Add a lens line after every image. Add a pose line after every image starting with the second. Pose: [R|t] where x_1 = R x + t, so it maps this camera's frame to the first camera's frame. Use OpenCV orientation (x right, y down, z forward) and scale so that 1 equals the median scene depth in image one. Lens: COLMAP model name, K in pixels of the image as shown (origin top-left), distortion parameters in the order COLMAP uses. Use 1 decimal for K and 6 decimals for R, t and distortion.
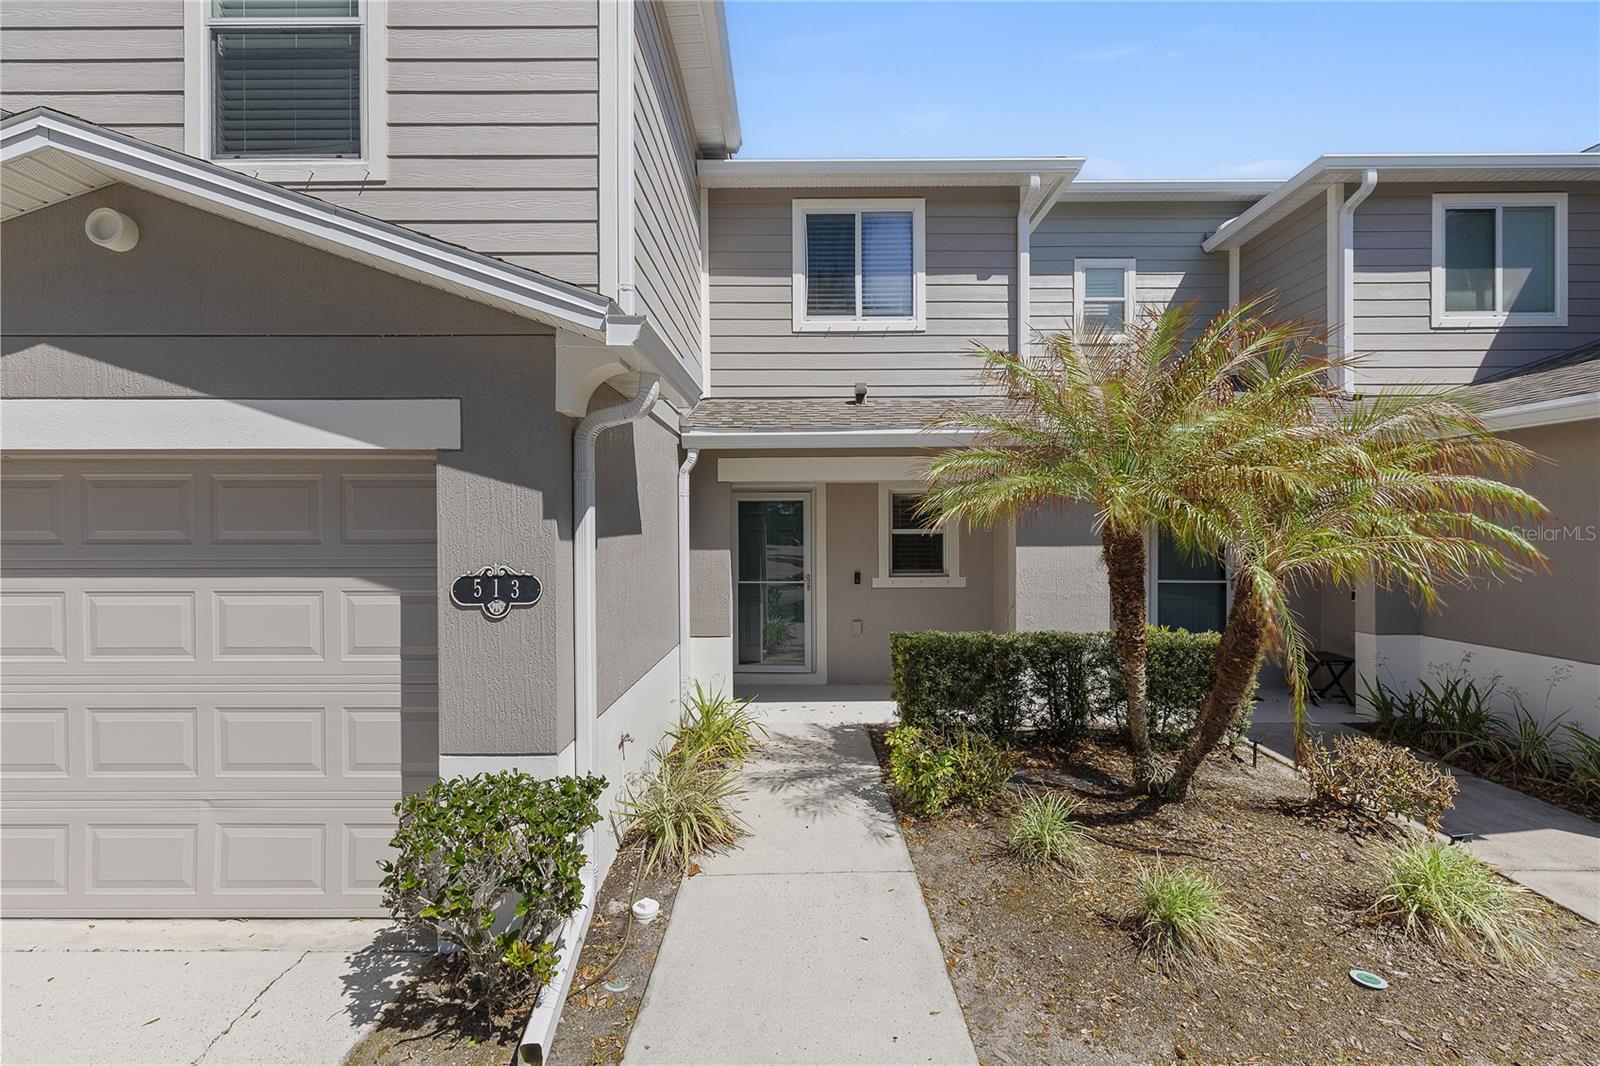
lens RADIAL K [[736.8, 0, 801.1], [0, 736.8, 535.1], [0, 0, 1]] dist [0.003071, 0.000799]
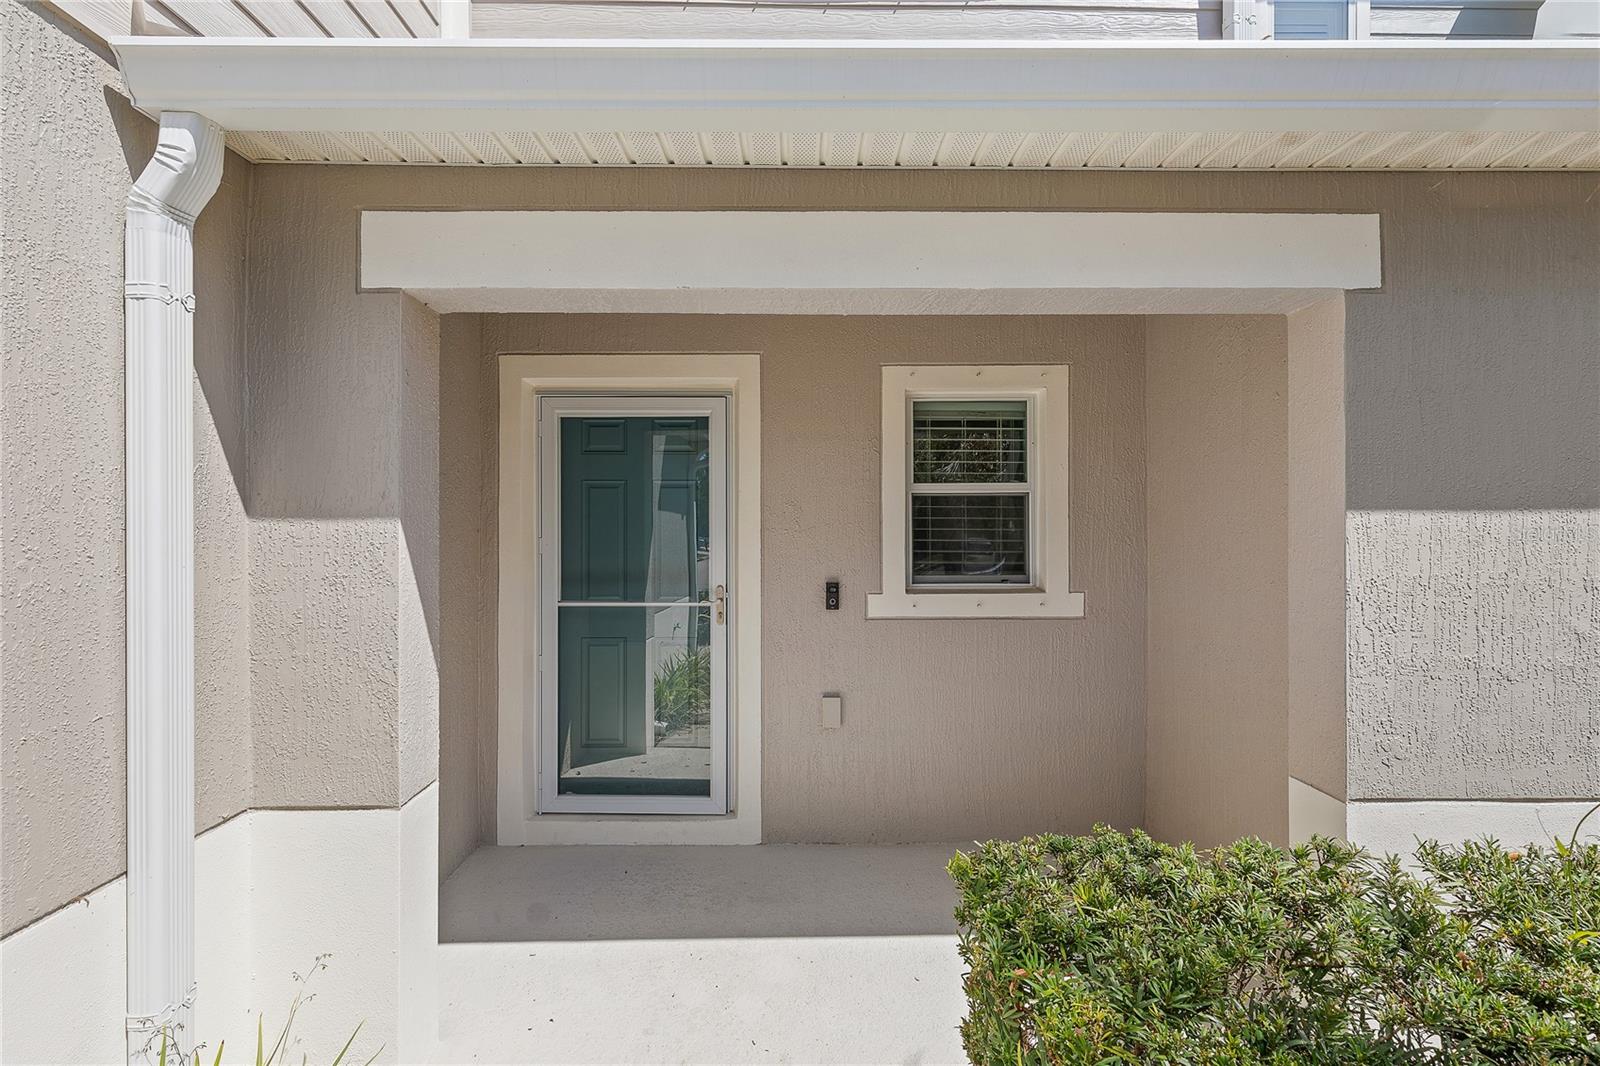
lens RADIAL K [[736.8, 0, 794.8], [0, 736.8, 530.7], [0, 0, 1]] dist [0.003071, 0.000799]
pose [[0.999855, 0.001754, 0.016929, 0.047346], [-0.001757, 0.999998, 0.000121, 0.020498], [-0.016928, -0.000151, 0.999857, 0.572630]]
